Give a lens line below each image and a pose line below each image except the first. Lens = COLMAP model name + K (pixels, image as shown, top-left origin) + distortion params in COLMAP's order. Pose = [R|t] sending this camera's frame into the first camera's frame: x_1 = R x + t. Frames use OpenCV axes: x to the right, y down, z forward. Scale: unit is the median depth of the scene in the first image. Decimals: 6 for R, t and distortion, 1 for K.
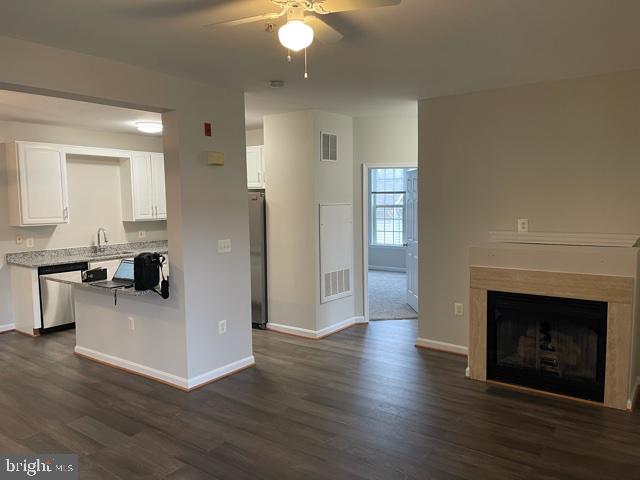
lens RADIAL K [[476.0, 0, 317.5], [0, 476.0, 240.3], [0, 0, 1]] dist [0.072442, -0.098545]
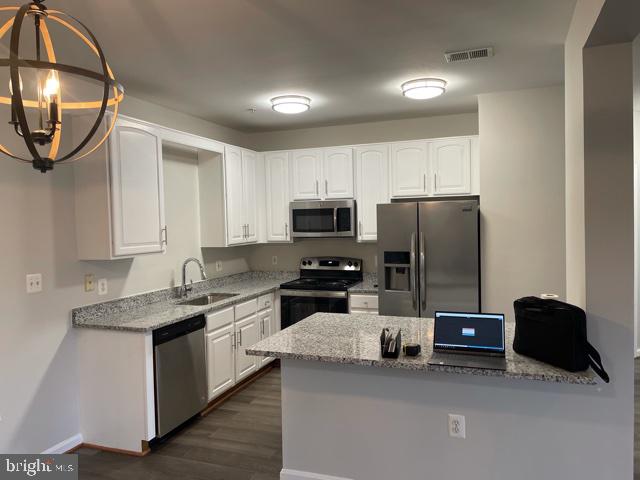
lens RADIAL K [[480.6, 0, 324.6], [0, 480.6, 236.4], [0, 0, 1]] dist [0.078304, -0.097547]
pose [[0.959376, -0.019325, 0.281468, -0.505551], [0.035099, 0.998076, -0.051109, -0.017165], [-0.279939, 0.058912, 0.958209, 0.356990]]
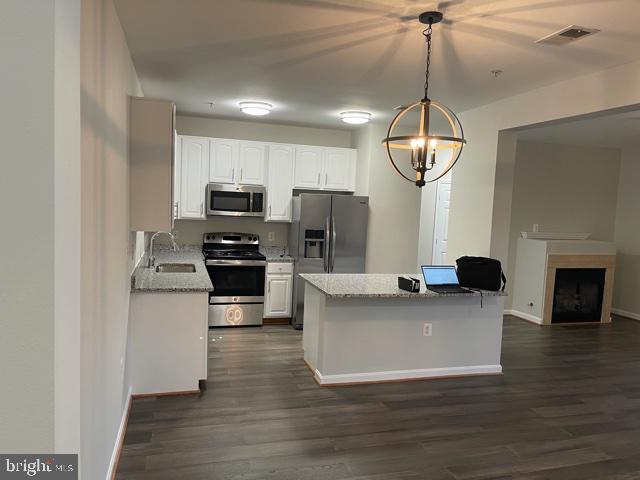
lens RADIAL K [[476.0, 0, 317.5], [0, 476.0, 240.3], [0, 0, 1]] dist [0.072442, -0.098545]
pose [[0.615134, -0.027125, 0.787956, -0.952778], [0.016482, 0.999632, 0.021545, -0.026781], [-0.788251, -0.000266, 0.615354, 0.418181]]
